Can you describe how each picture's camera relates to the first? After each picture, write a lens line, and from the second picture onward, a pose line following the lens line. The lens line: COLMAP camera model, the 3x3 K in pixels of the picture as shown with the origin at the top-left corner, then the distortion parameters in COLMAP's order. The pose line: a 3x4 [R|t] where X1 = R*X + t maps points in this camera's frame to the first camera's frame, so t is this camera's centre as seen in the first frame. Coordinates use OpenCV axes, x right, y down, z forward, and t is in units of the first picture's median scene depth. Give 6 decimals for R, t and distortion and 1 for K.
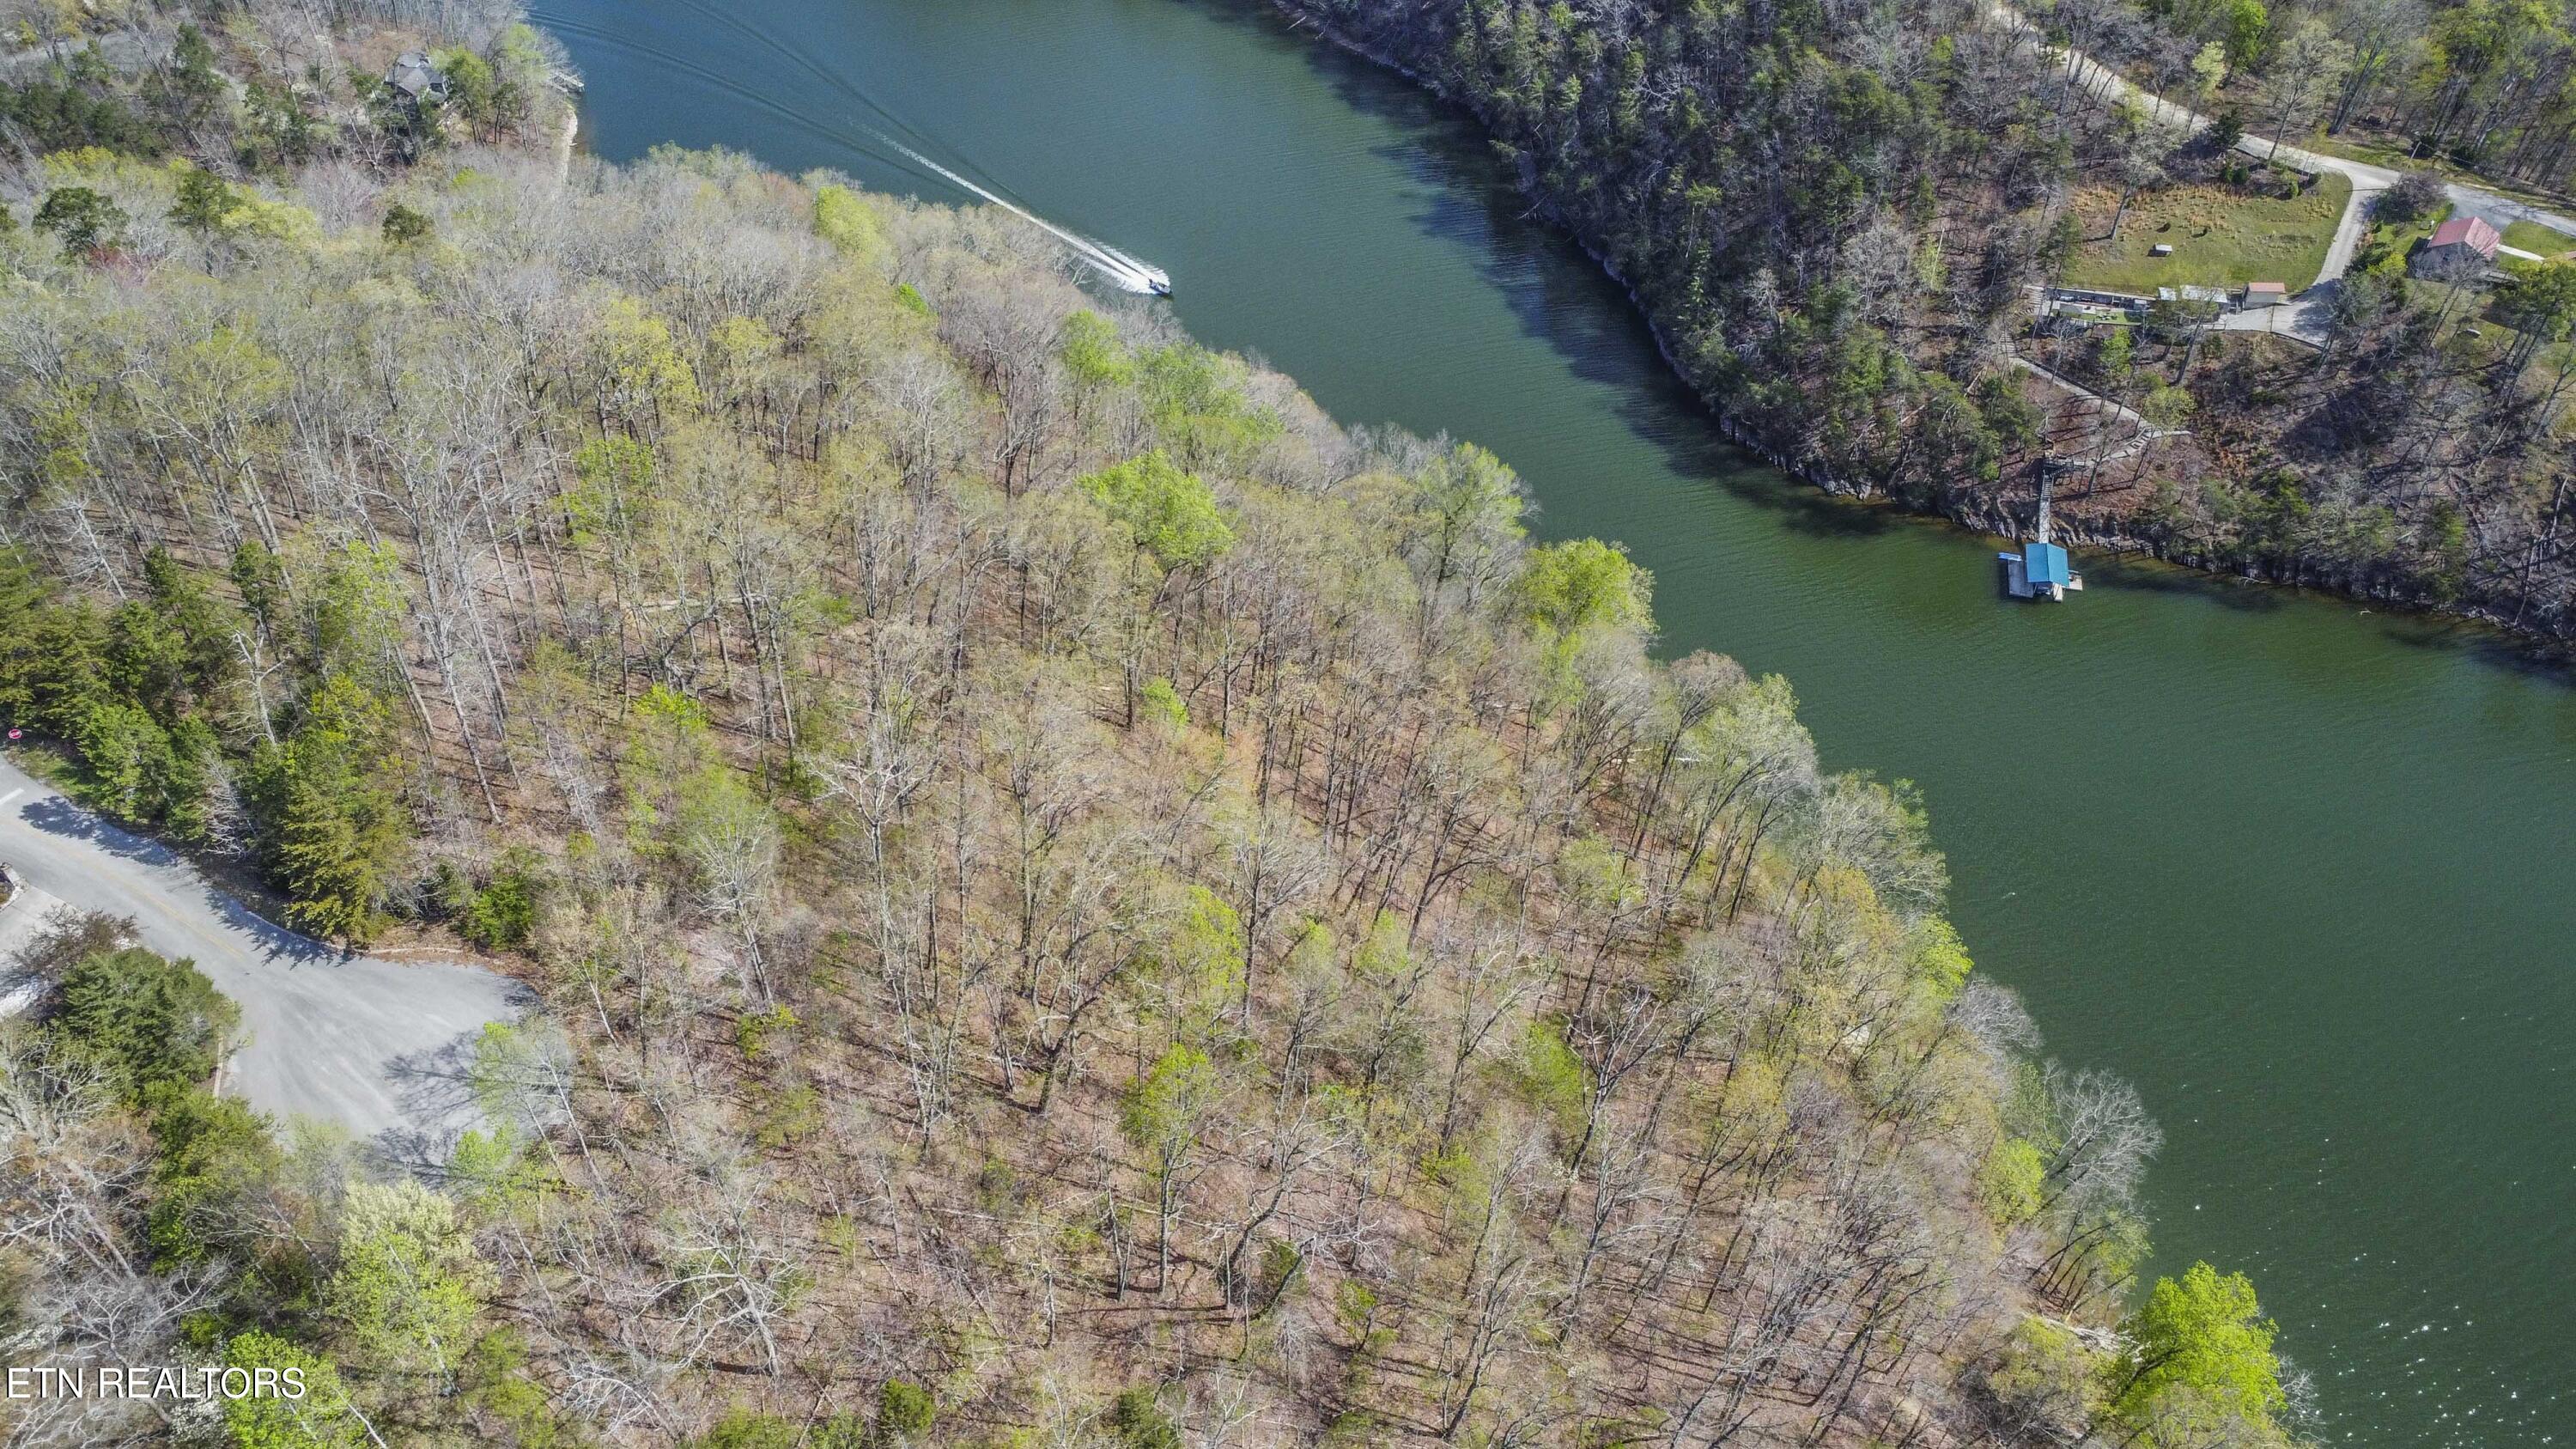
lens RADIAL K [[1897.4, 0, 1301.1], [0, 1897.4, 730.9], [0, 0, 1]] dist [-0.101856, 0.152587]
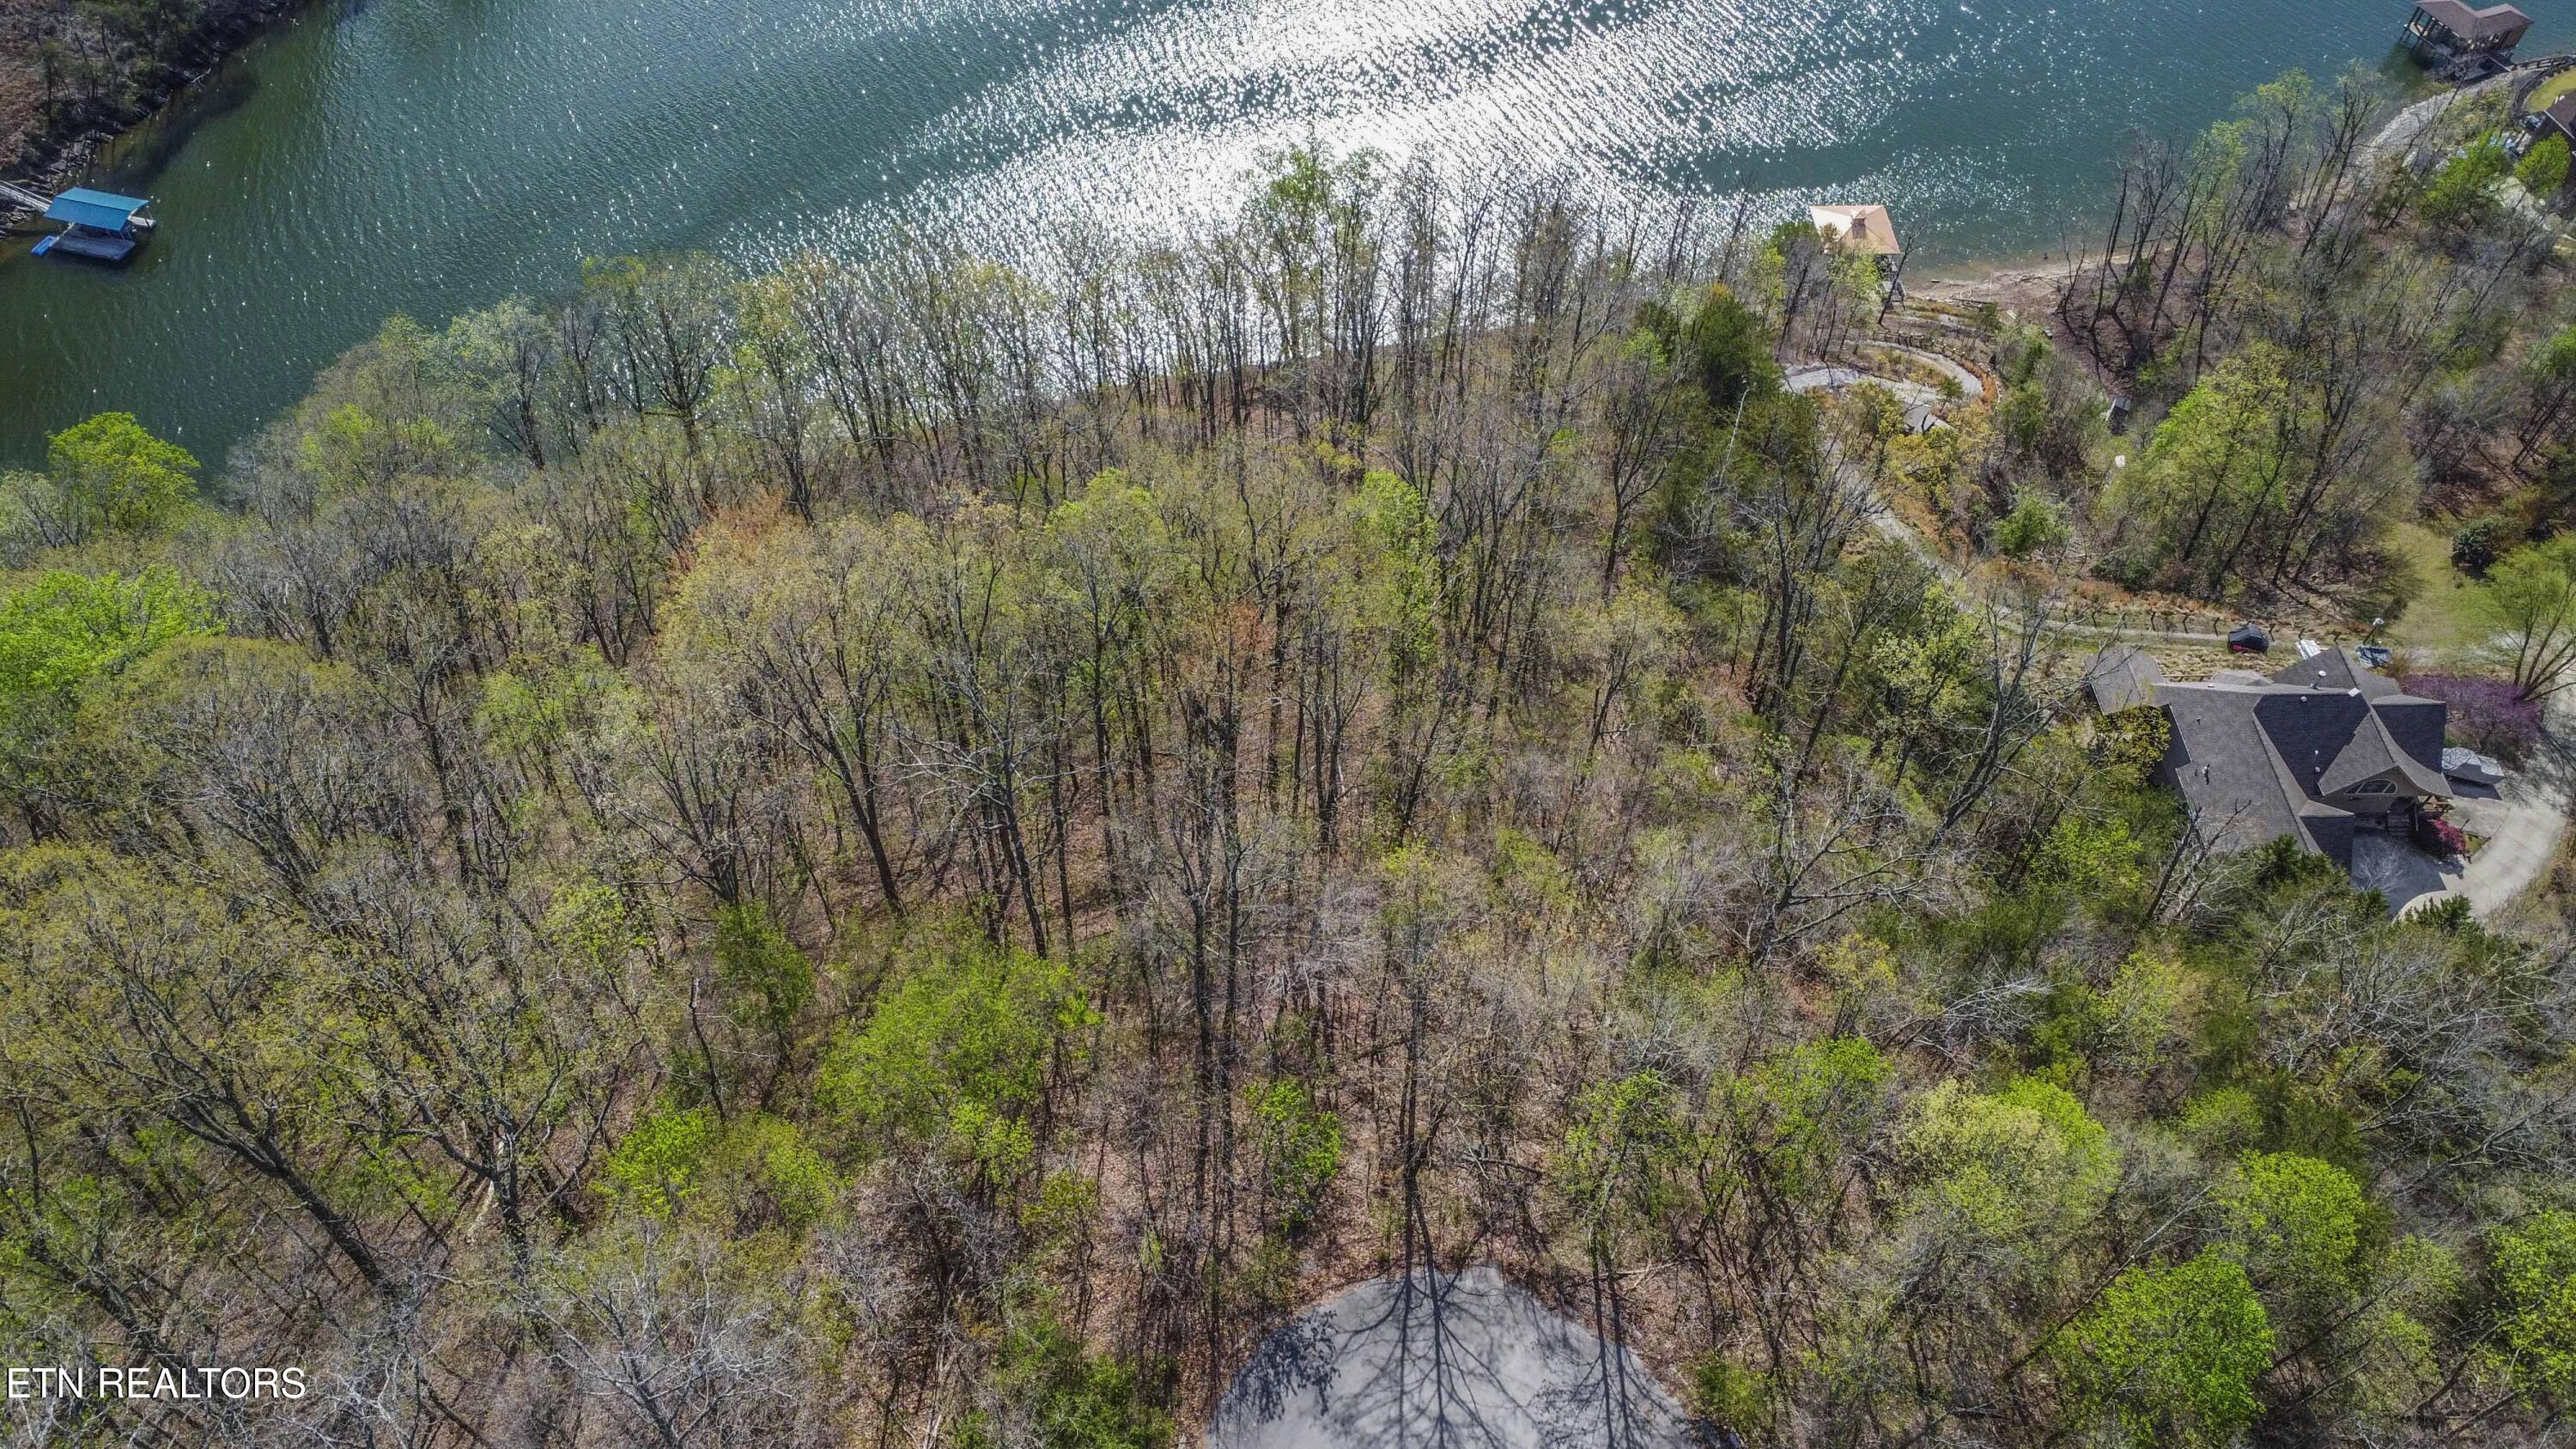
lens RADIAL K [[1862.4, 0, 1288.0], [0, 1862.4, 724.5], [0, 0, 1]] dist [-0.113264, 0.148660]
pose [[-0.021402, -0.786794, 0.616845, -0.267785], [0.650188, 0.457737, 0.606409, -0.125546], [-0.759472, 0.414044, 0.501767, 0.291691]]
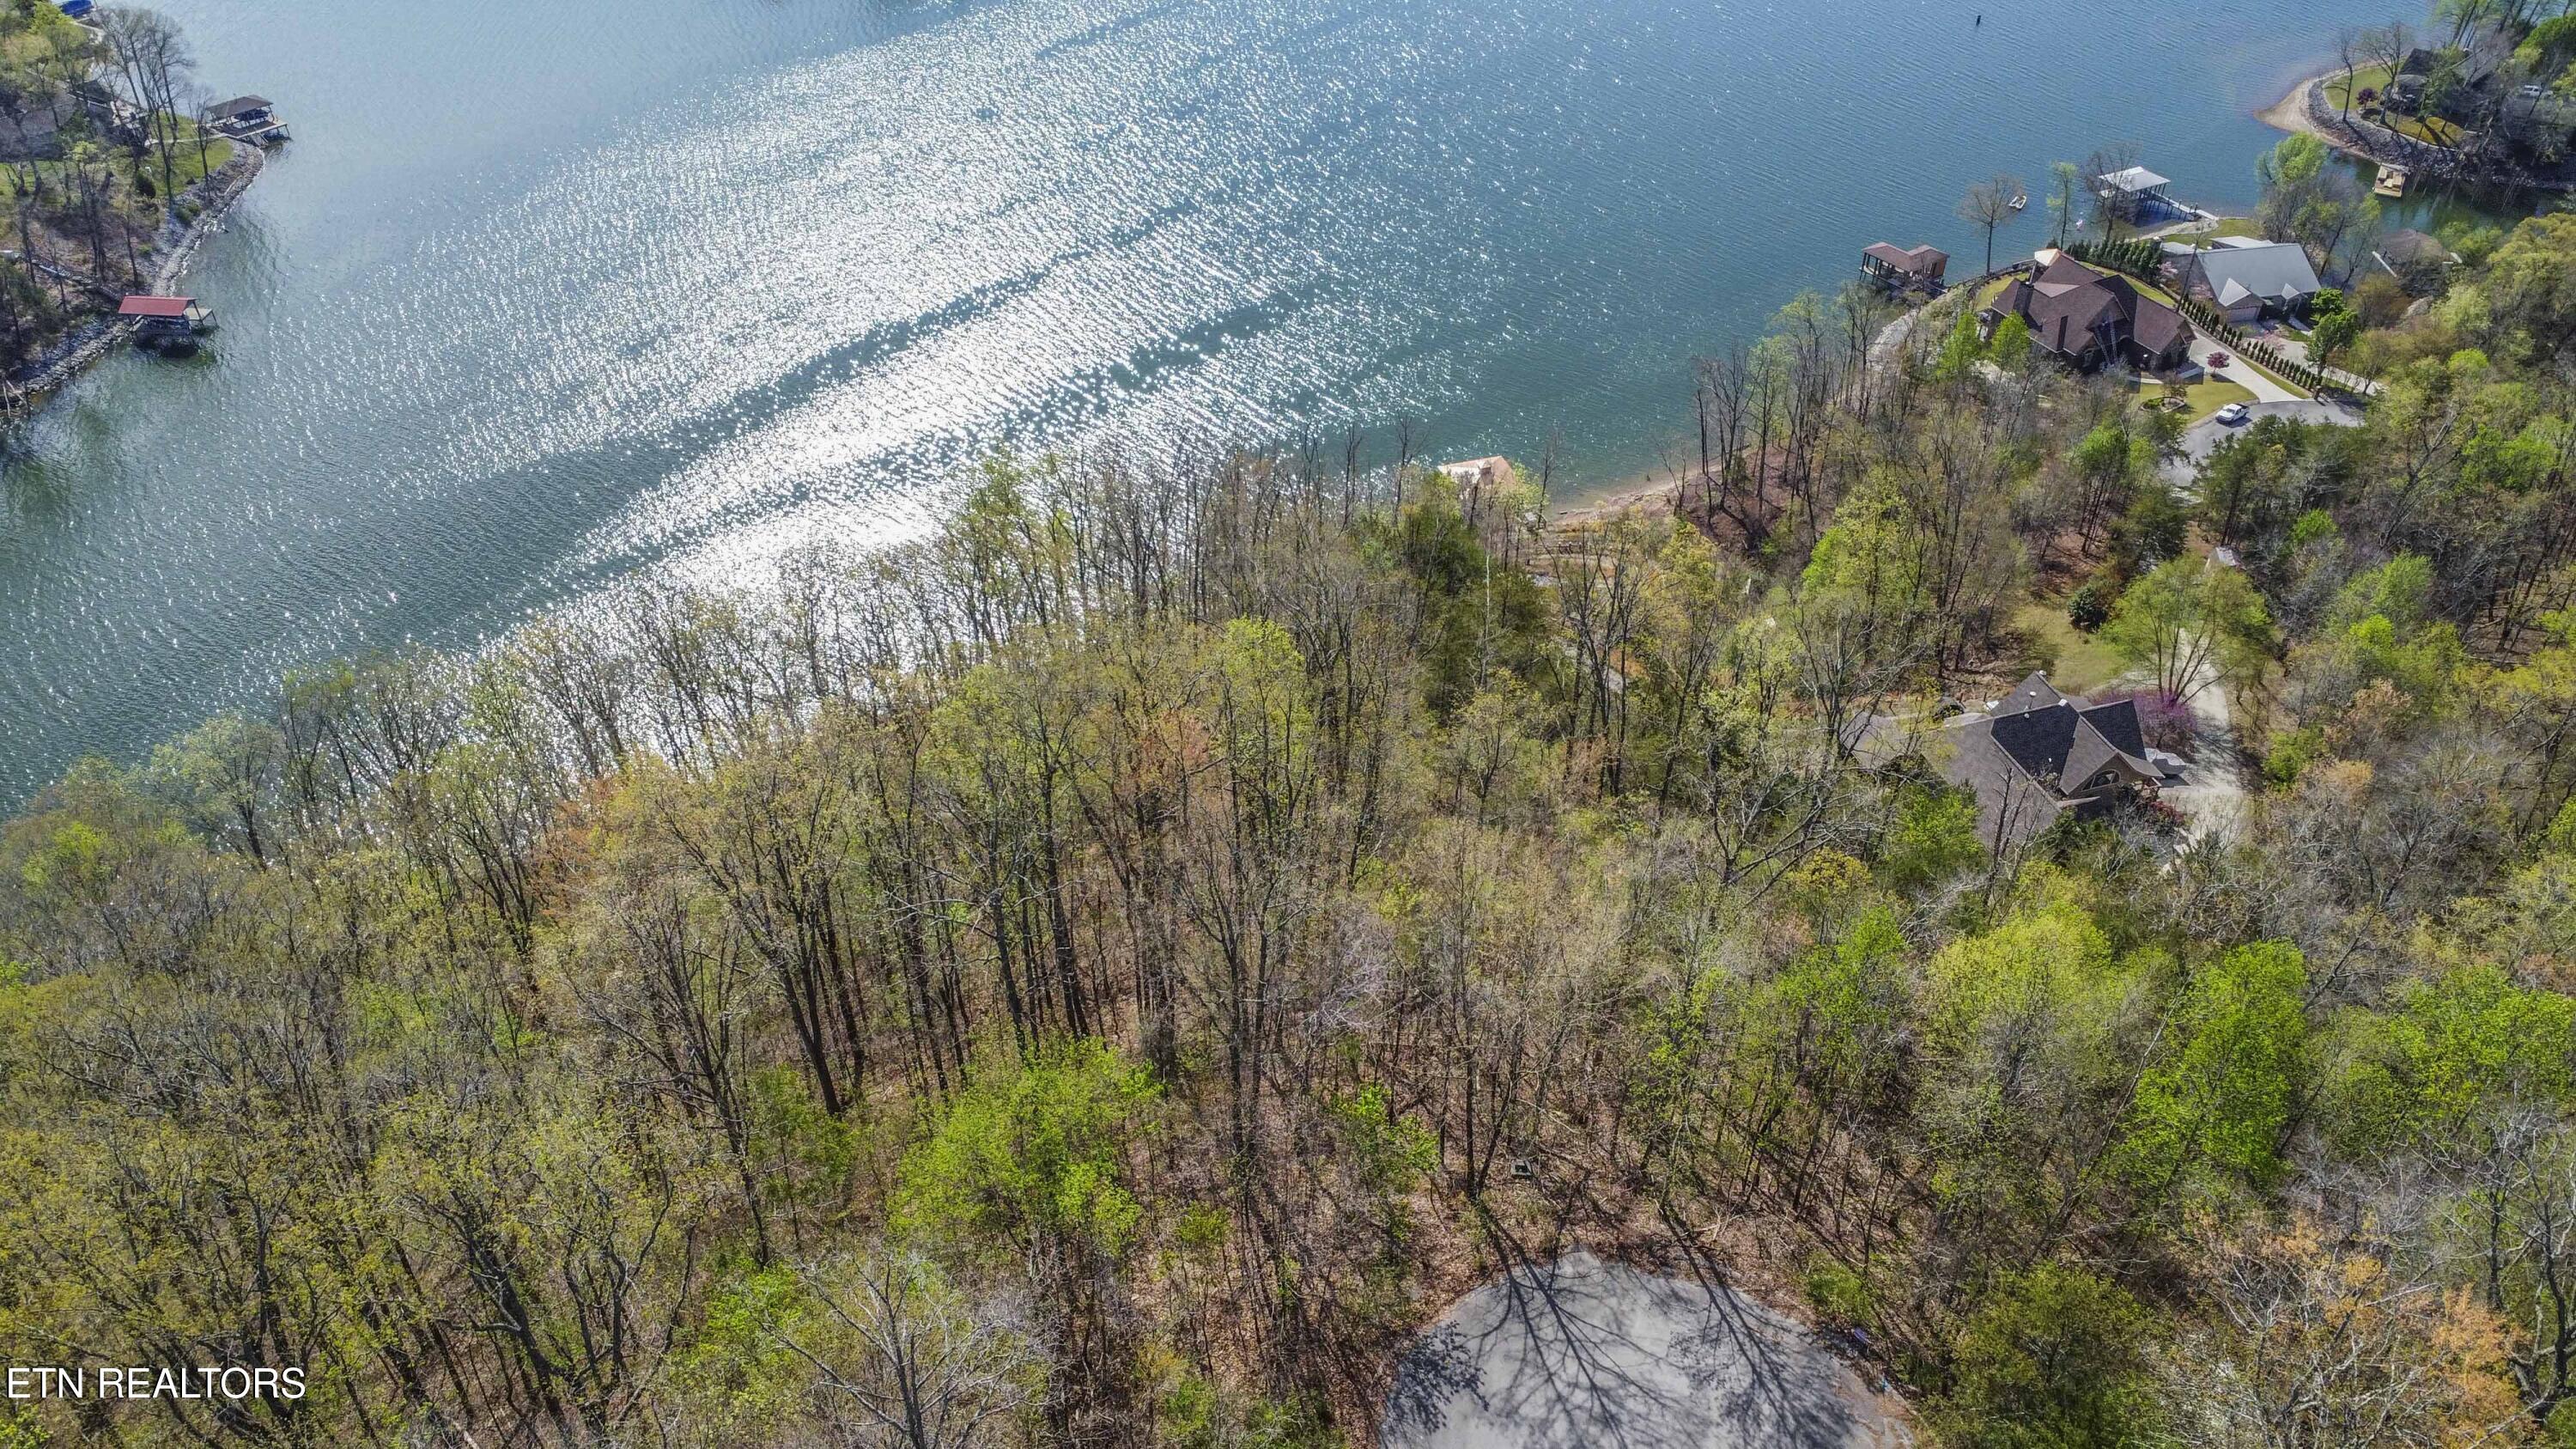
lens RADIAL K [[1862.4, 0, 1288.0], [0, 1862.4, 724.5], [0, 0, 1]] dist [-0.113264, 0.148660]
pose [[-0.306451, -0.598361, 0.740305, -0.306354], [0.620203, 0.464472, 0.632150, -0.142444], [-0.722105, 0.652863, 0.228767, 0.354540]]
